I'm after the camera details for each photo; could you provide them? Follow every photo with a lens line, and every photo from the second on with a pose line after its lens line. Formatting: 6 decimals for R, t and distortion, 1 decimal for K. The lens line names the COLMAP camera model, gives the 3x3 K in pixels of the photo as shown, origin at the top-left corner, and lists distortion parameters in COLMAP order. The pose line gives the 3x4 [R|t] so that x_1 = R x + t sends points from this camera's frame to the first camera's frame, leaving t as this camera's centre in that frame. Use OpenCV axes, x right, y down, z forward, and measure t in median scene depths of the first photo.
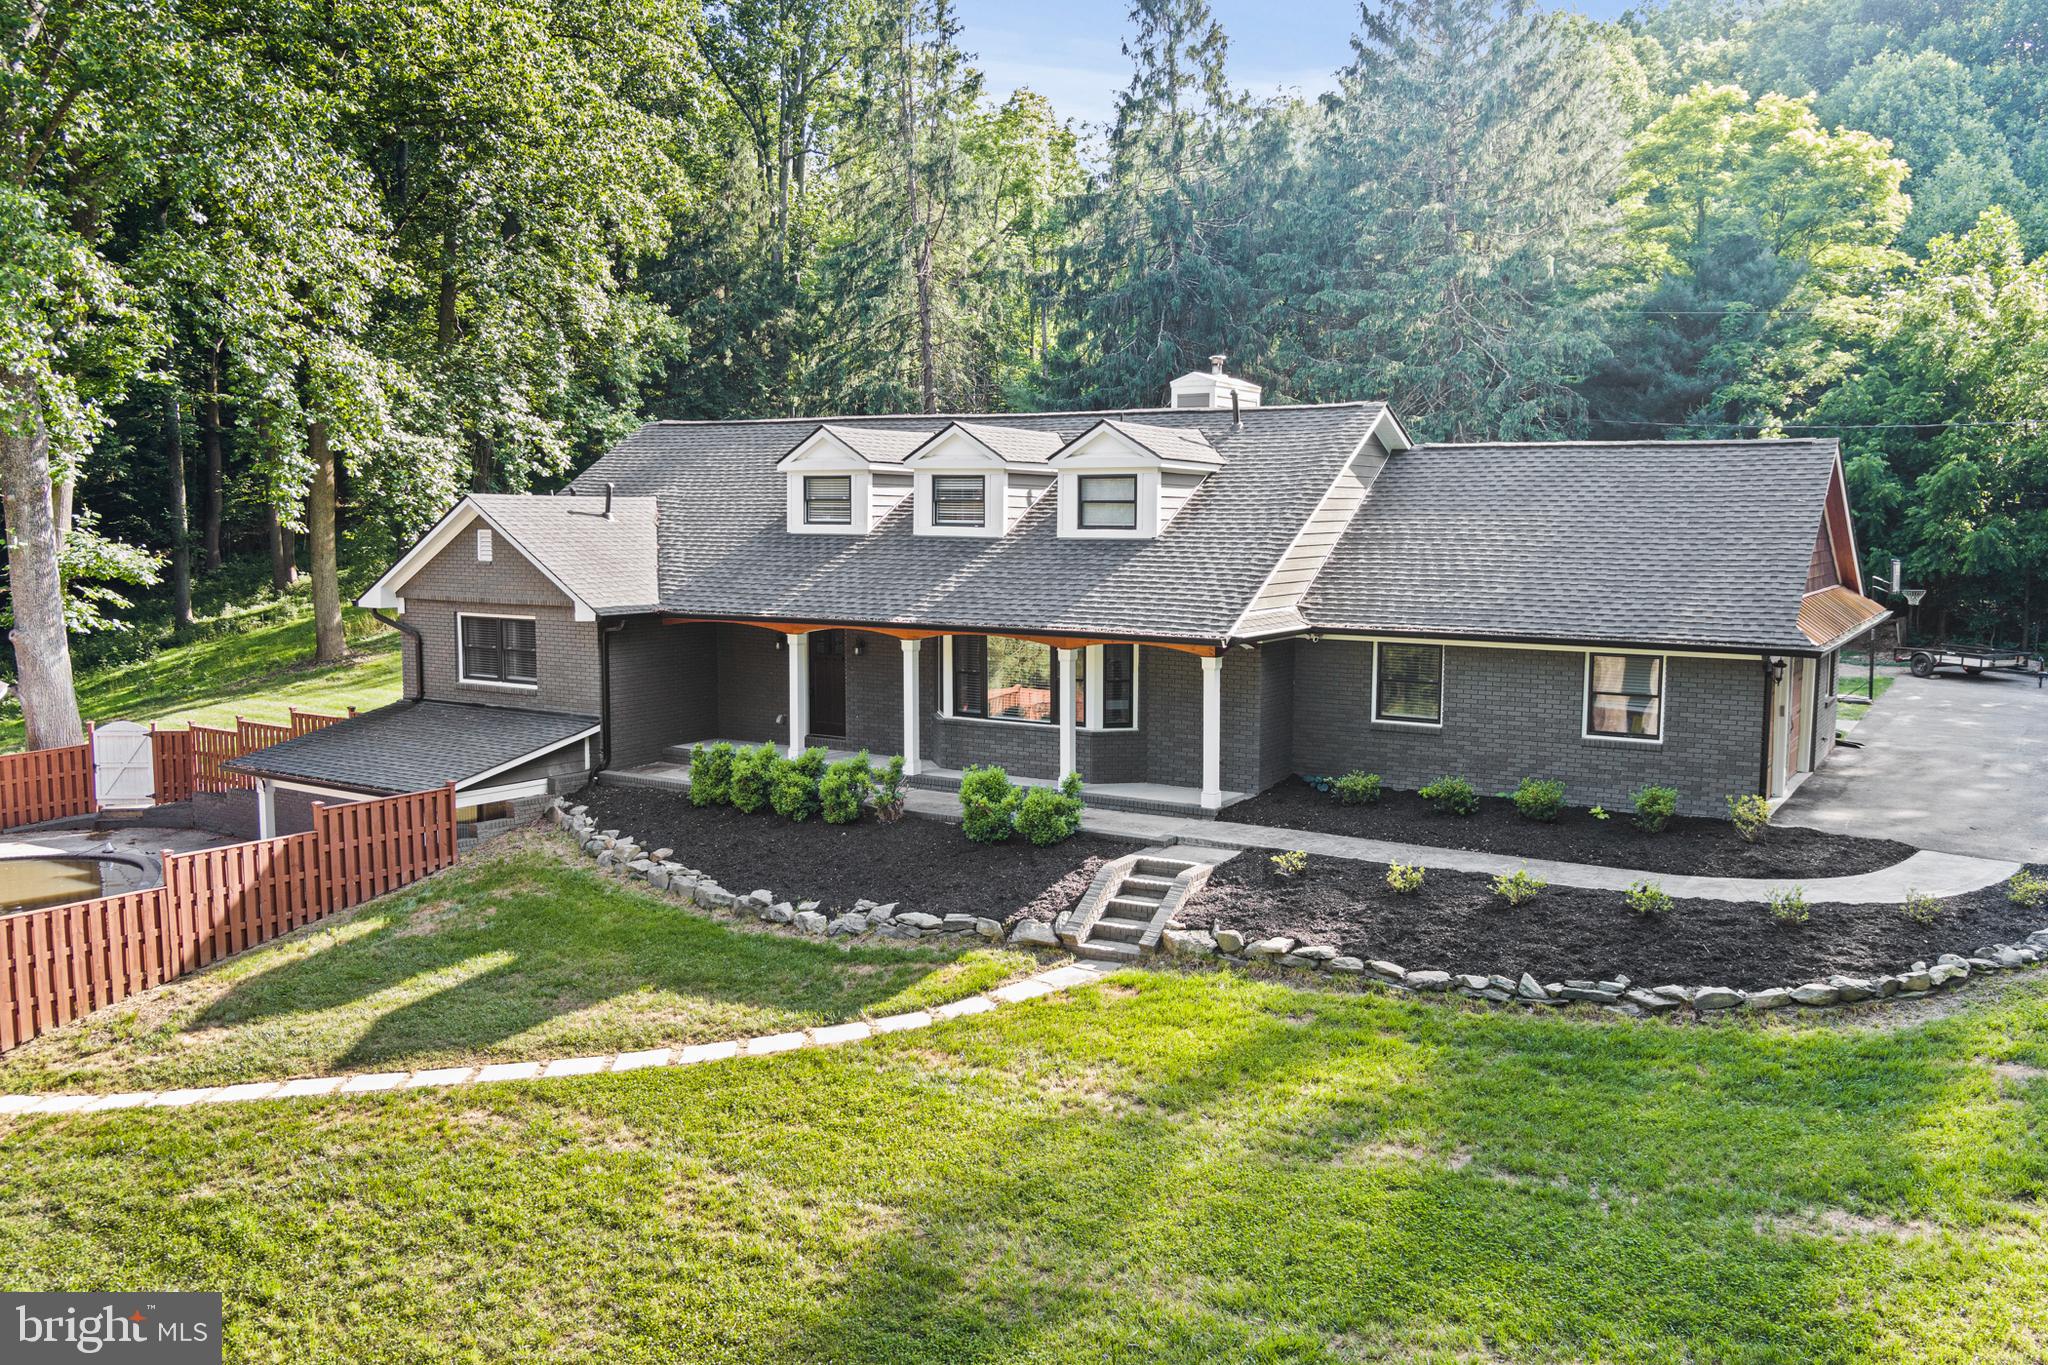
lens RADIAL K [[1665.7, 0, 1027.9], [0, 1665.7, 686.8], [0, 0, 1]] dist [-0.090722, 0.047974]
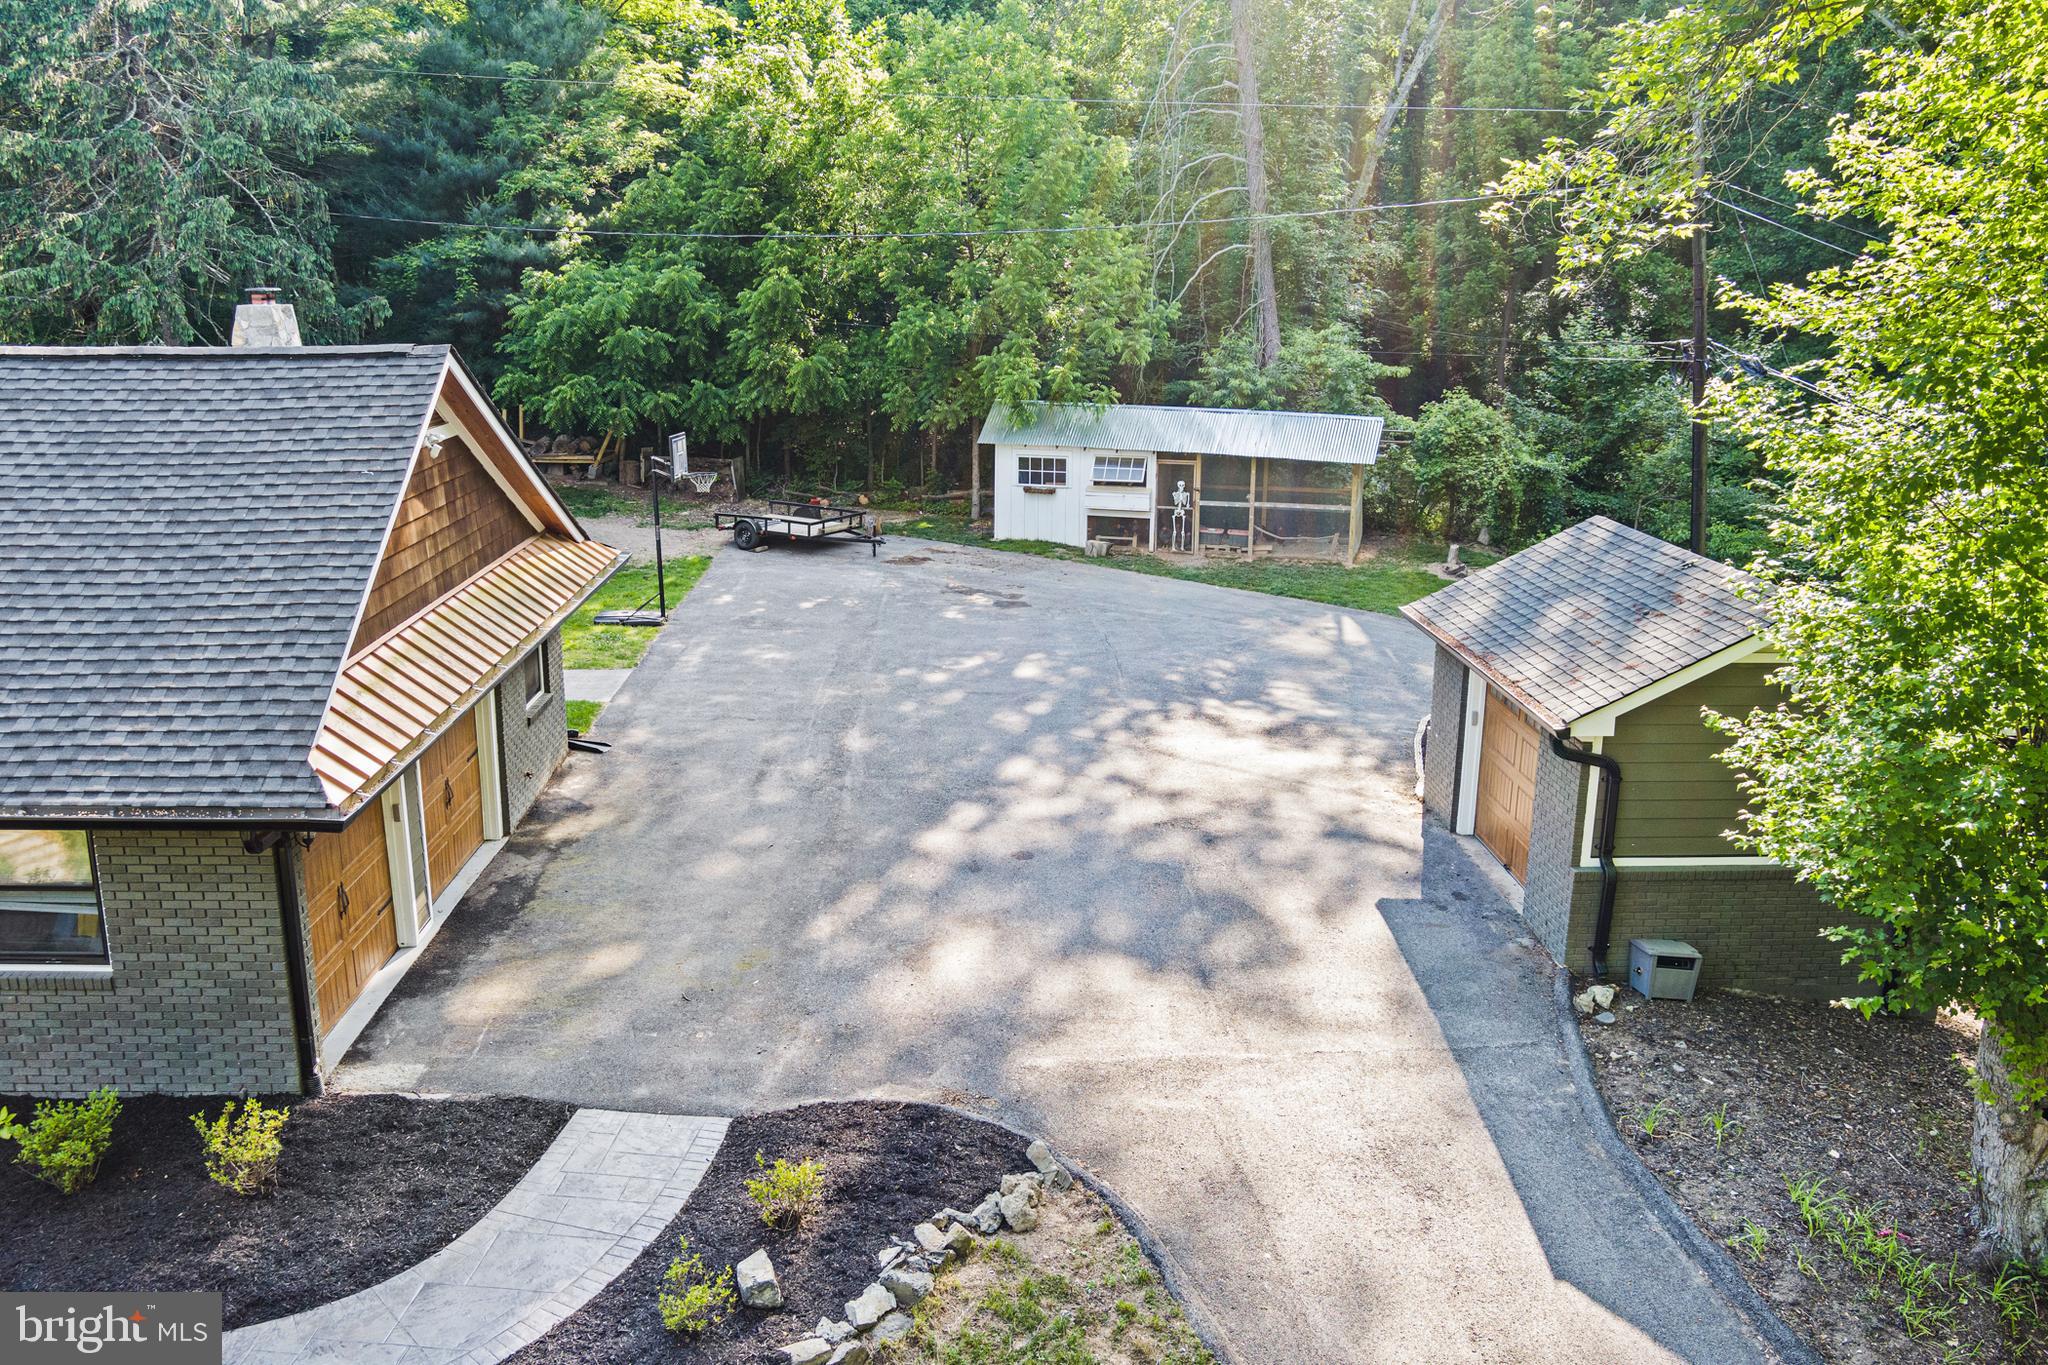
lens RADIAL K [[1665.7, 0, 1027.9], [0, 1665.7, 686.8], [0, 0, 1]] dist [-0.090722, 0.047974]
pose [[0.821739, -0.136103, 0.553372, 0.330920], [0.050520, 0.984636, 0.167153, -0.122433], [-0.567620, -0.109400, 0.815990, 0.391088]]
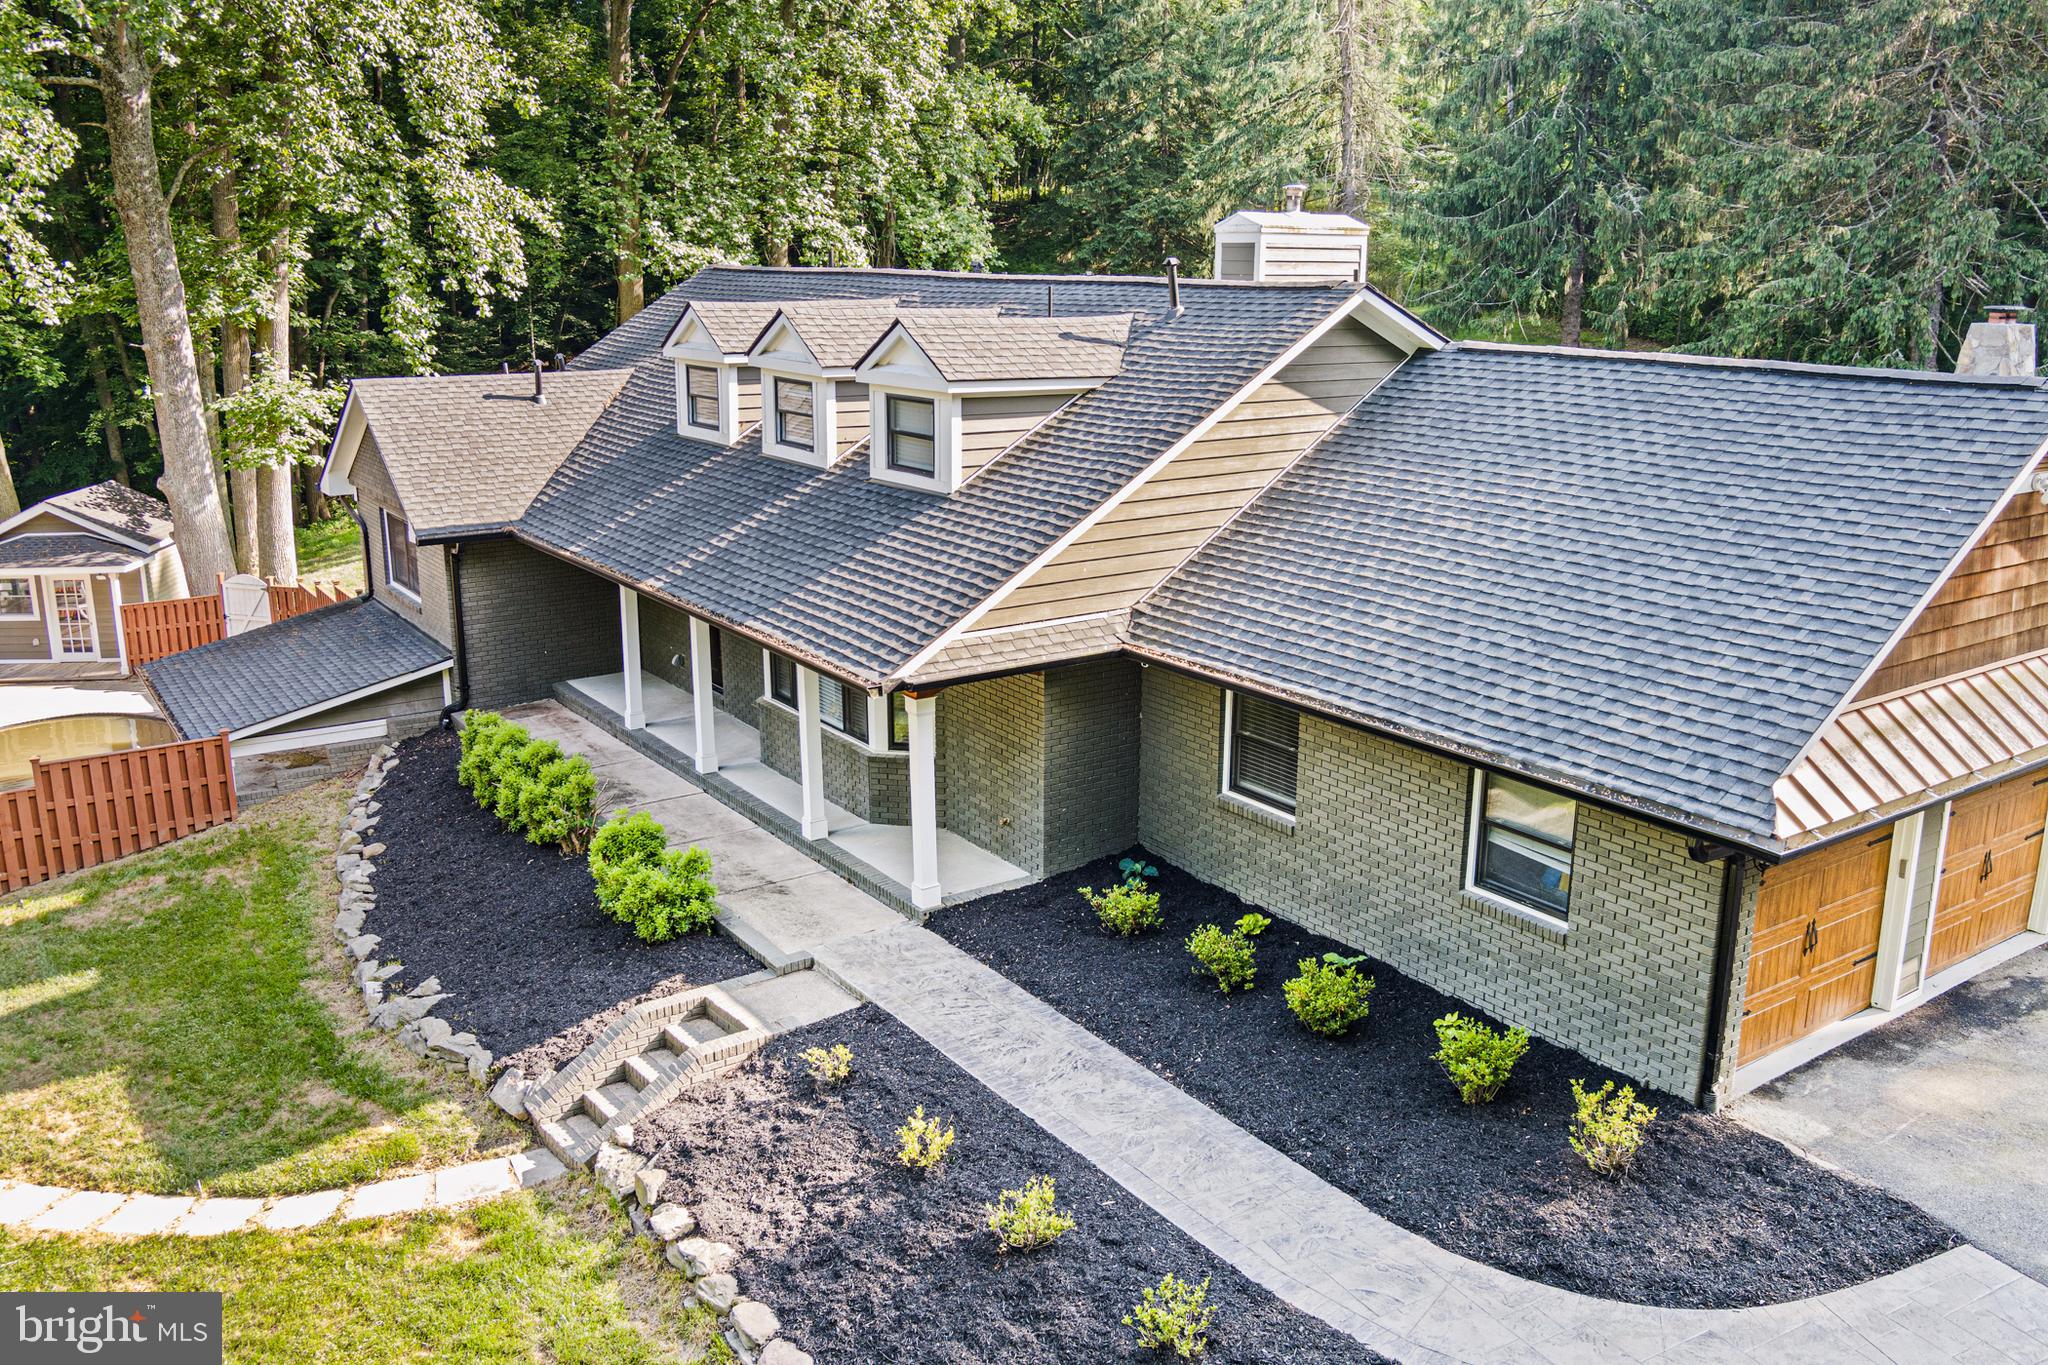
lens RADIAL K [[1665.7, 0, 1027.9], [0, 1665.7, 686.8], [0, 0, 1]] dist [-0.090722, 0.047974]
pose [[0.920587, 0.097021, -0.378295, 0.397436], [-0.039840, 0.986927, 0.156165, -0.125922], [0.388500, -0.128692, 0.912418, 0.385975]]
